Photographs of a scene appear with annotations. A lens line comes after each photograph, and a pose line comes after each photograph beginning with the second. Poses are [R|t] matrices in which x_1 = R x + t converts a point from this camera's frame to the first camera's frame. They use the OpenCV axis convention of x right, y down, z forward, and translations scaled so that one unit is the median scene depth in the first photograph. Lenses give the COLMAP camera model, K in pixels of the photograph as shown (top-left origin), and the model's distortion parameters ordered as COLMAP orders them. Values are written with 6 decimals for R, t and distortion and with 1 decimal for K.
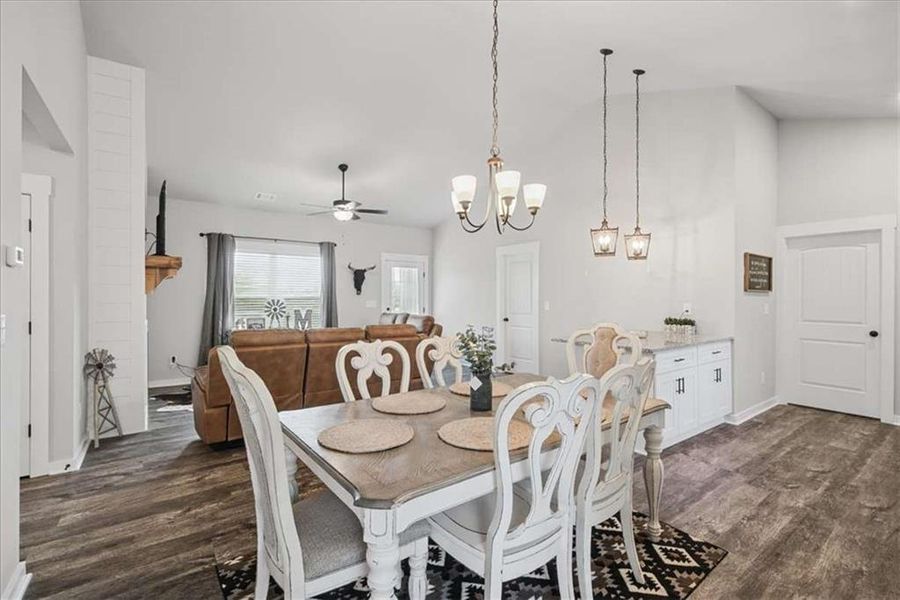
lens RADIAL K [[394.9, 0, 455.3], [0, 394.9, 296.5], [0, 0, 1]] dist [-0.001233, 0.000353]
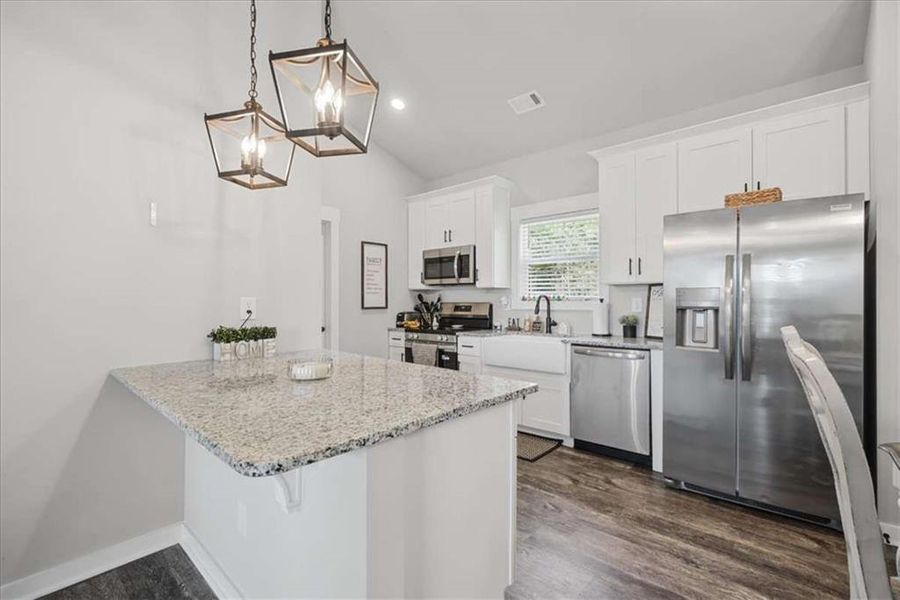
lens RADIAL K [[406.8, 0, 453.6], [0, 406.8, 298.8], [0, 0, 1]] dist [-0.000600, 0.000368]
pose [[-0.201368, 0.000871, 0.979515, 0.023188], [-0.000341, 0.999999, -0.000959, 0.020720], [-0.979516, -0.000527, -0.201367, 0.838612]]
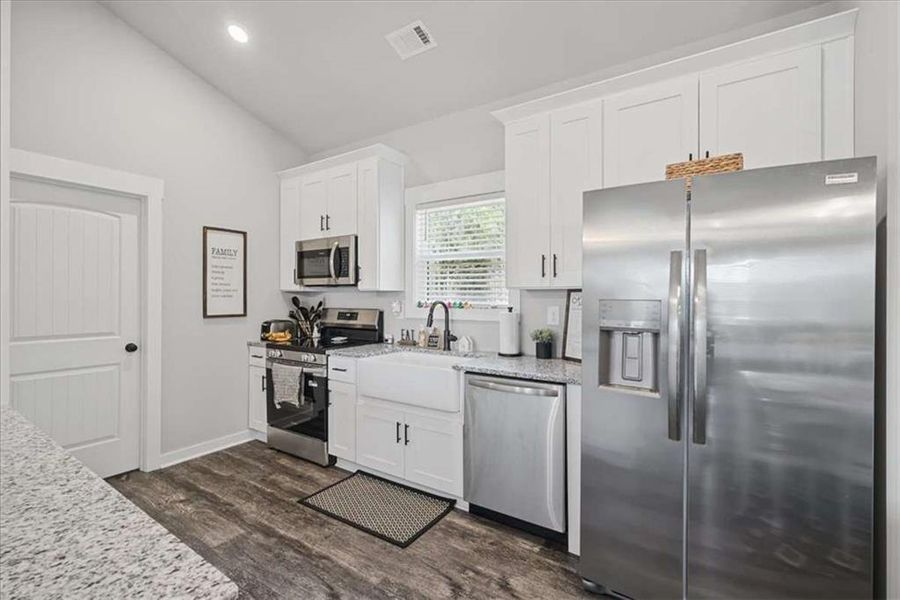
lens RADIAL K [[400.9, 0, 454.1], [0, 400.9, 296.4], [0, 0, 1]] dist [-0.001175, 0.000237]
pose [[-0.341143, -0.003127, 0.940006, 0.209603], [-0.003480, 0.999992, 0.002064, 0.002372], [-0.940005, -0.002567, -0.341151, 0.677213]]
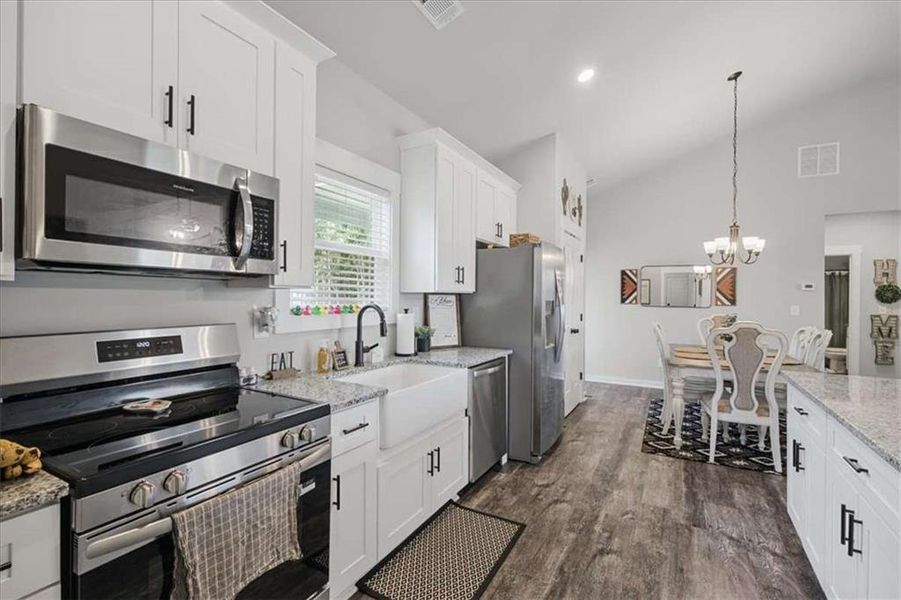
lens RADIAL K [[409.5, 0, 448.6], [0, 409.5, 296.4], [0, 0, 1]] dist [0.002118, 0.000631]
pose [[-0.915014, -0.009333, -0.403314, 0.961798], [-0.008627, 0.999956, -0.003568, 0.001760], [0.403330, 0.000215, -0.915055, 1.012386]]
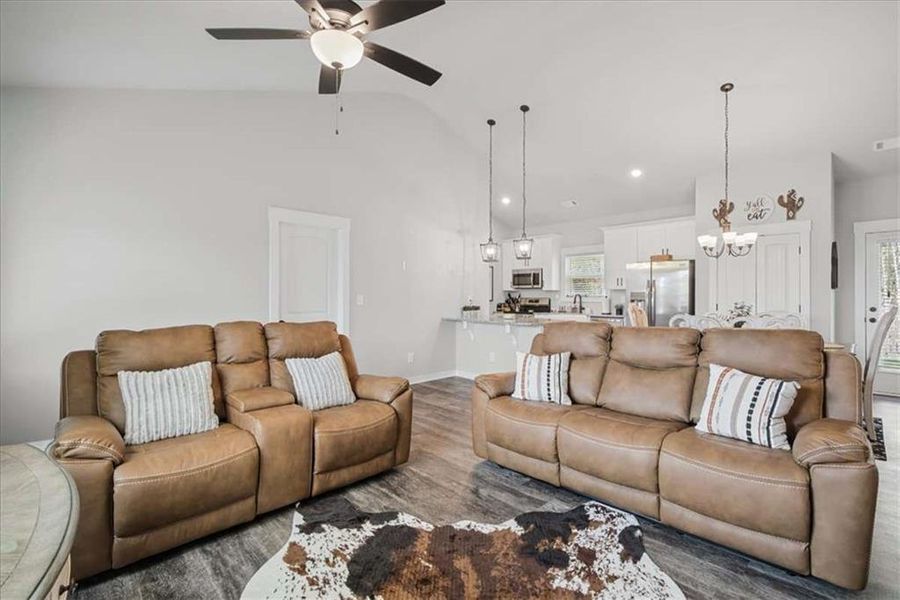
lens RADIAL K [[406.8, 0, 453.6], [0, 406.8, 298.8], [0, 0, 1]] dist [-0.000600, 0.000368]
pose [[-0.115923, -0.008533, 0.993222, -0.849930], [-0.002526, 0.999962, 0.008296, 0.018308], [-0.993255, -0.001547, -0.115940, 1.214024]]
